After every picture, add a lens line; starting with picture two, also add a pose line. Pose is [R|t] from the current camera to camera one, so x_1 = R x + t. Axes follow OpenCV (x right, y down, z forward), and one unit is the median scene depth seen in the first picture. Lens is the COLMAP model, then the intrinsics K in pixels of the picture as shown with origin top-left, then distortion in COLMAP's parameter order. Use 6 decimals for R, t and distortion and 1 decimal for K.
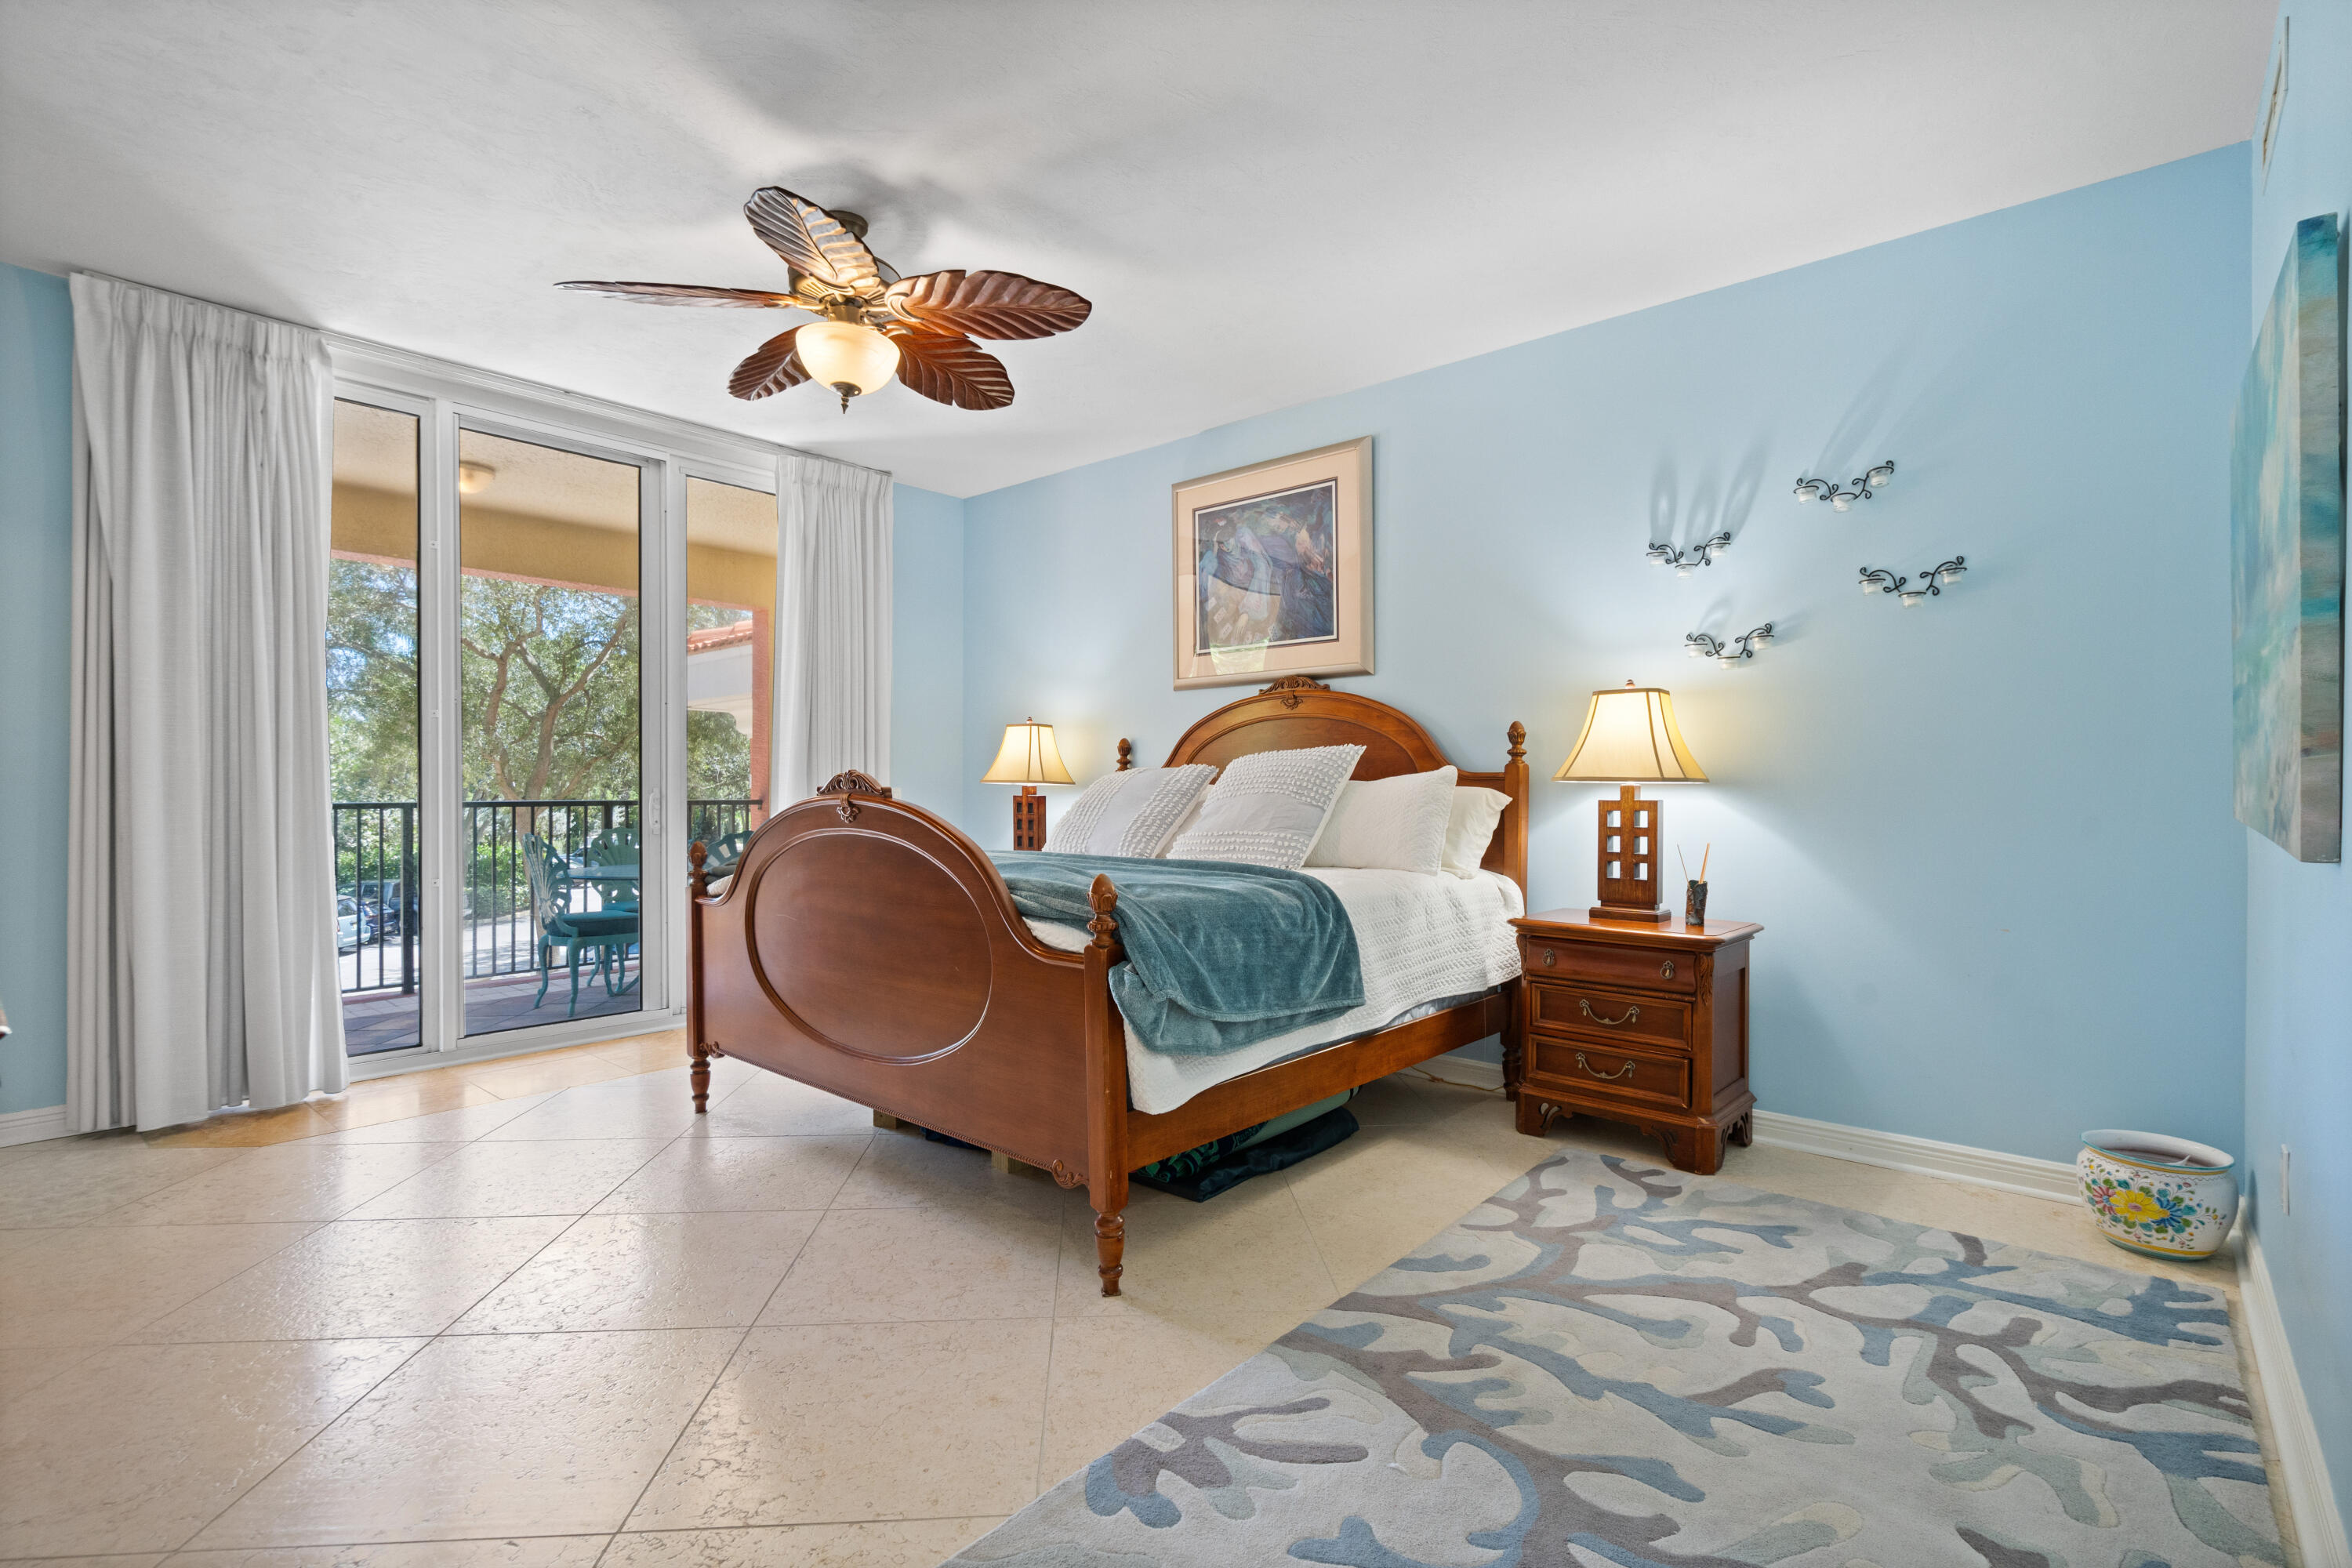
lens RADIAL K [[1078.1, 0, 1179.7], [0, 1078.1, 797.6], [0, 0, 1]] dist [-0.002001, 0.000830]
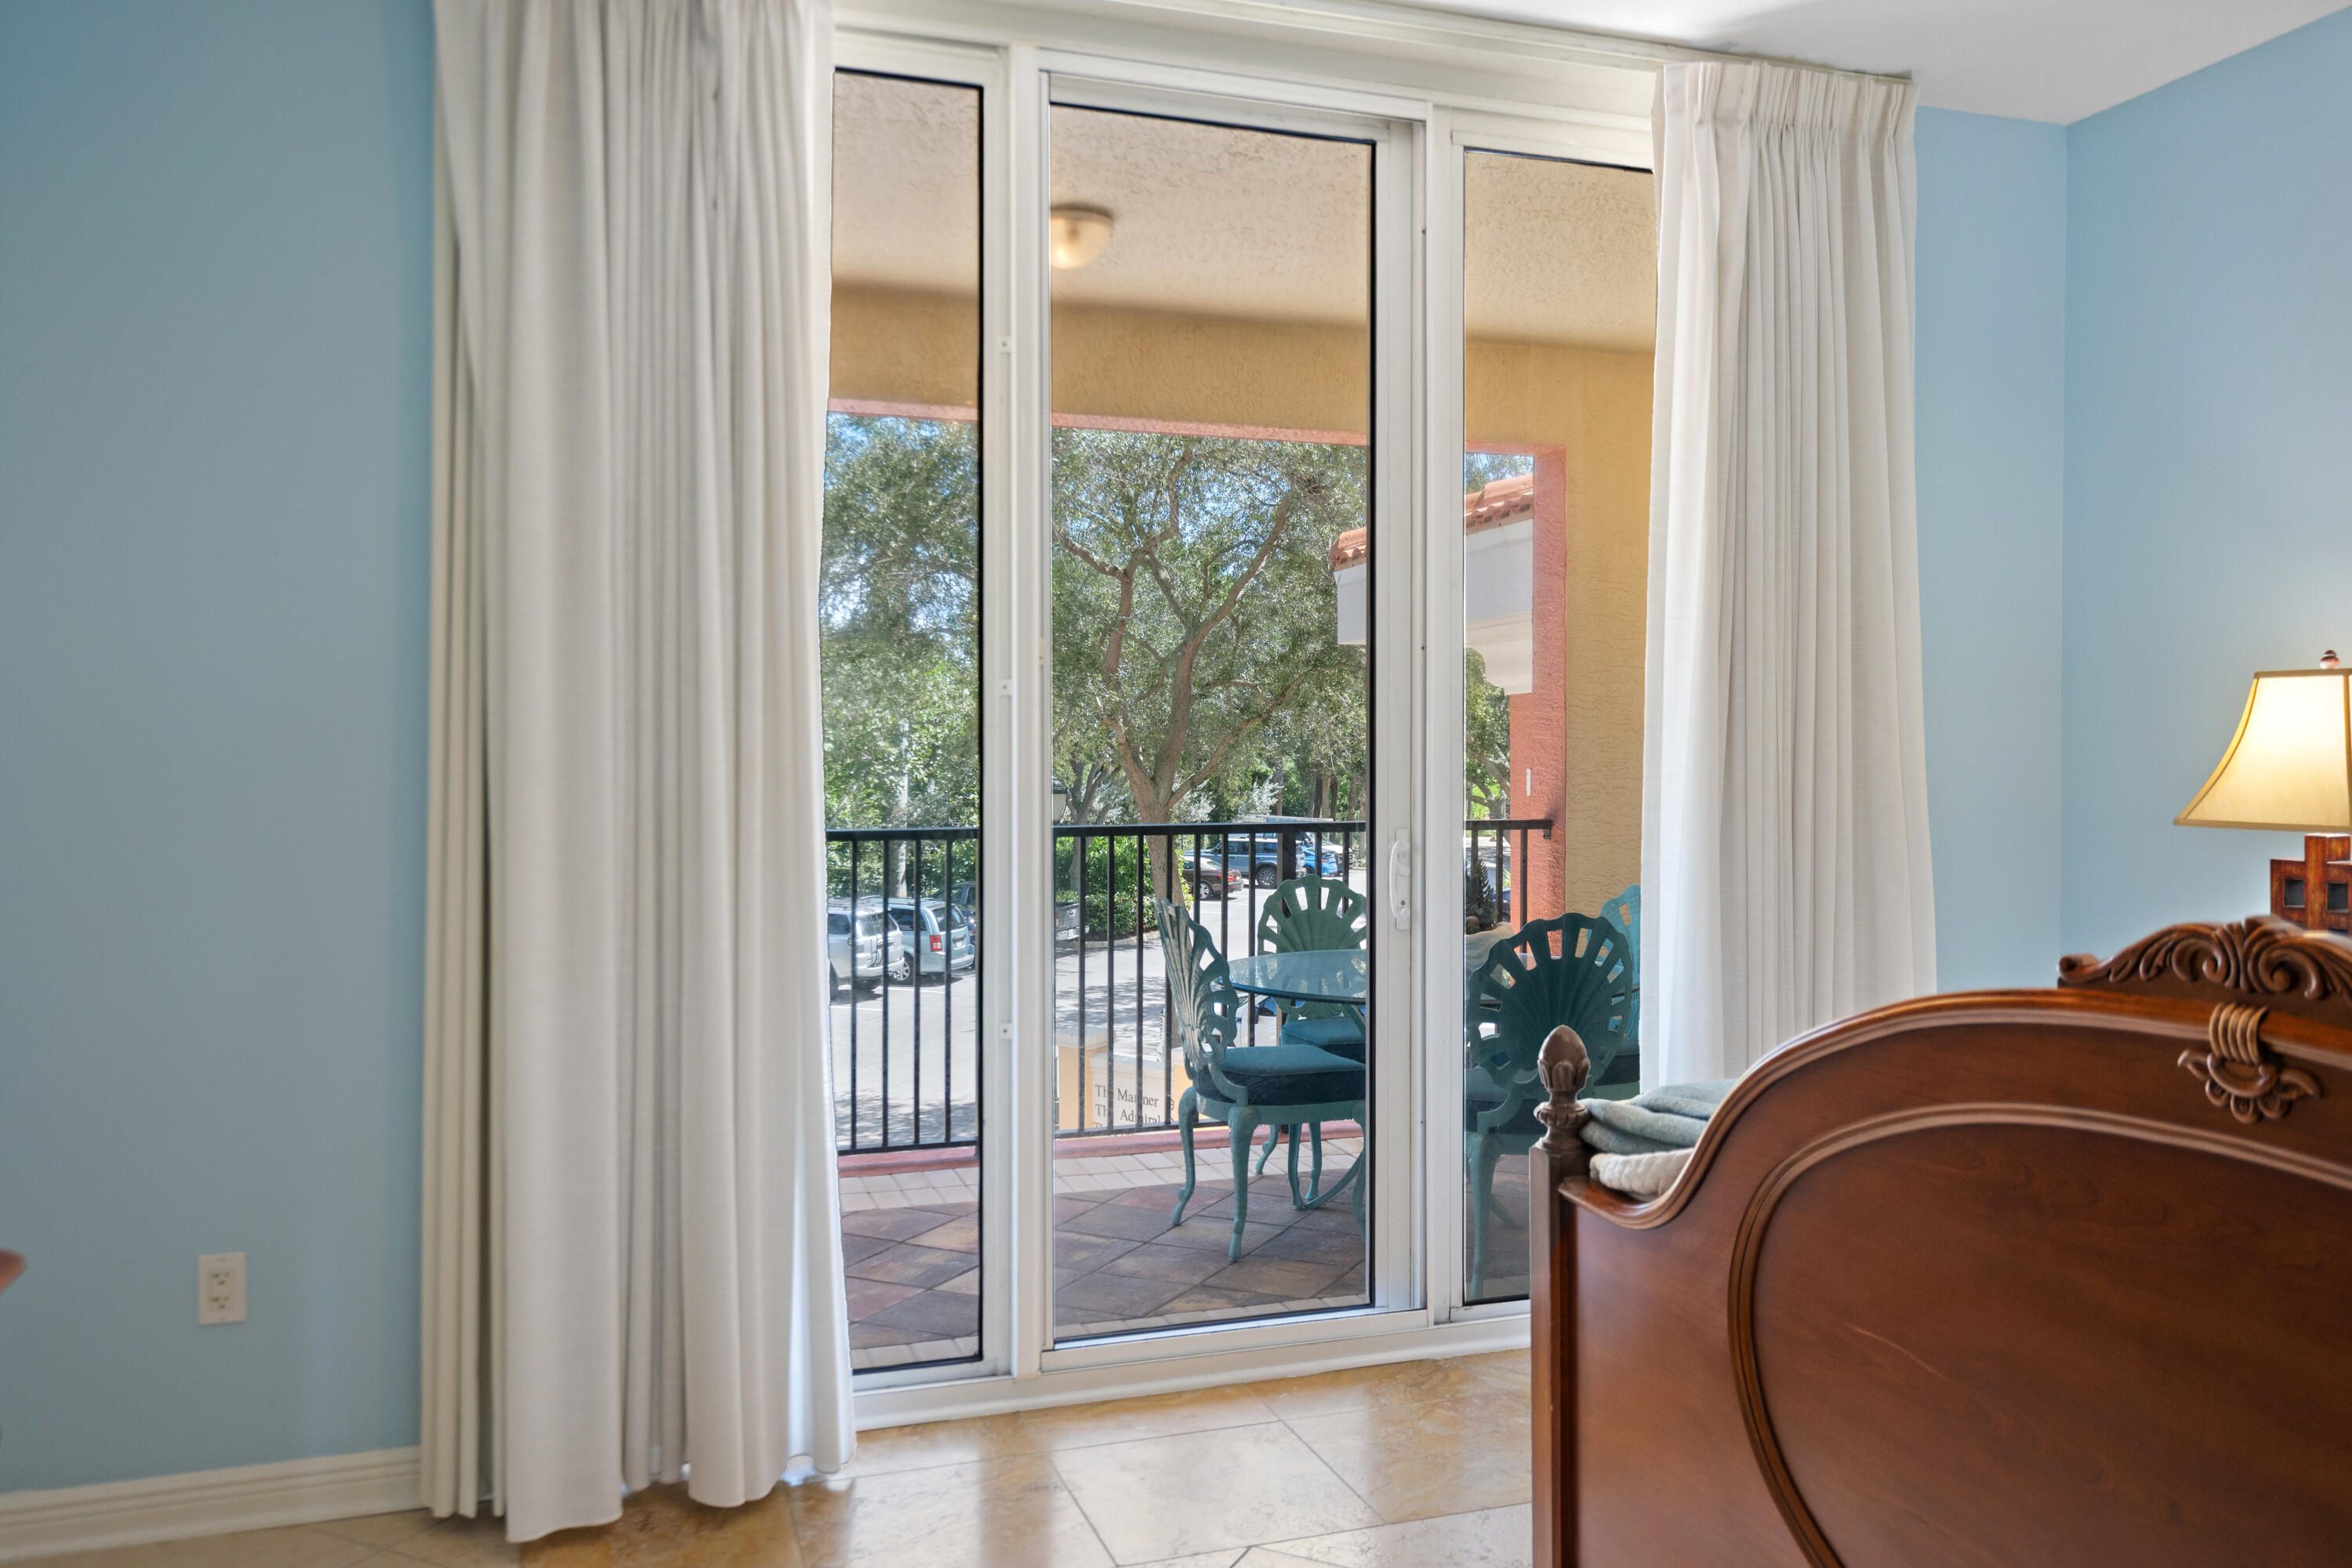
lens RADIAL K [[1705.9, 0, 1176.0], [0, 1705.9, 784.0], [0, 0, 1]] dist [-0.001902, 0.000542]
pose [[0.861209, 0.008950, -0.508173, -0.182205], [-0.003328, 0.999923, 0.011970, -0.034556], [0.508241, -0.008617, 0.861172, 0.294123]]
